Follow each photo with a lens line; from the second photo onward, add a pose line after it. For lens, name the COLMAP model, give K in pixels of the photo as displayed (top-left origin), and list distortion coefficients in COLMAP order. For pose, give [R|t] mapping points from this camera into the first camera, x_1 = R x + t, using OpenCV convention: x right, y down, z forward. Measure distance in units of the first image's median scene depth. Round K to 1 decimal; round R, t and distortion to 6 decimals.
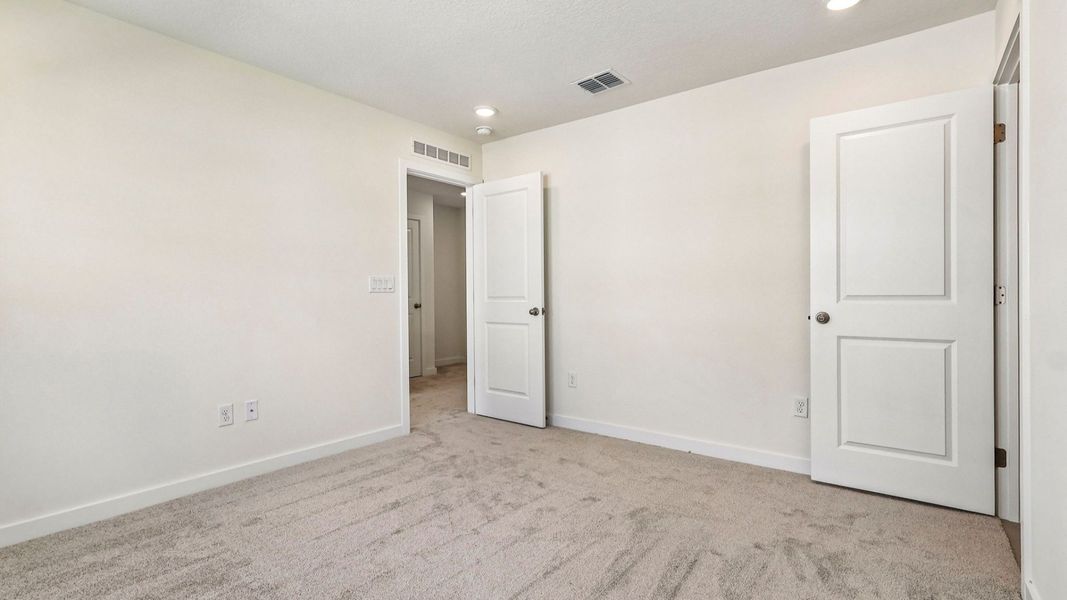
lens RADIAL K [[492.4, 0, 533.5], [0, 492.4, 300.0], [0, 0, 1]] dist [-0.000148, -0.000075]
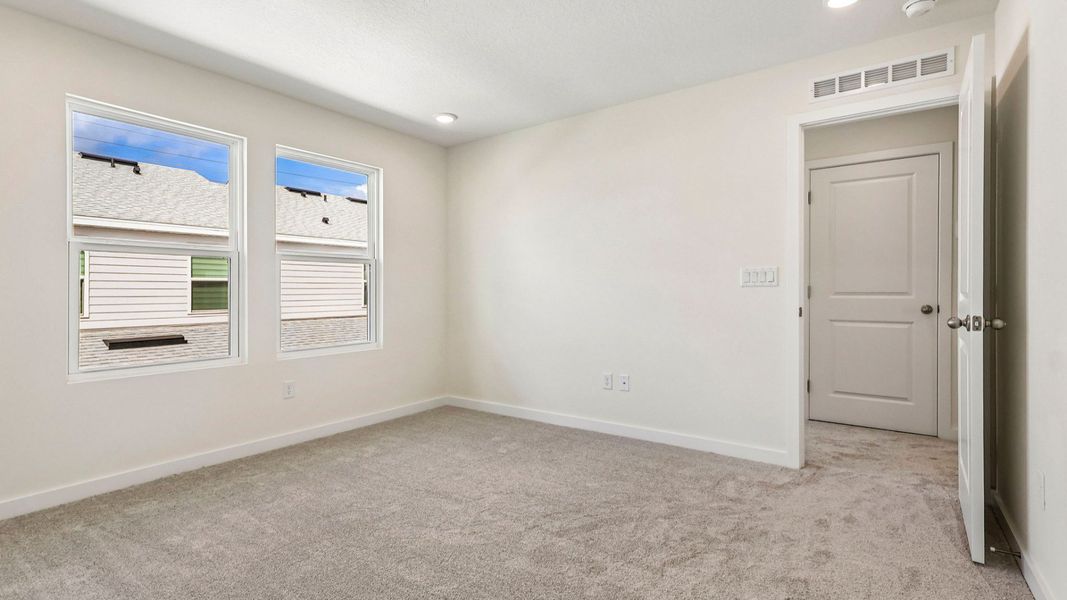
lens RADIAL K [[492.4, 0, 533.5], [0, 492.4, 300.0], [0, 0, 1]] dist [-0.000148, -0.000075]
pose [[0.025644, 0.019461, -0.999482, 0.538016], [-0.006736, 0.999791, 0.019294, -0.005956], [0.999648, 0.006238, 0.025770, 0.601984]]
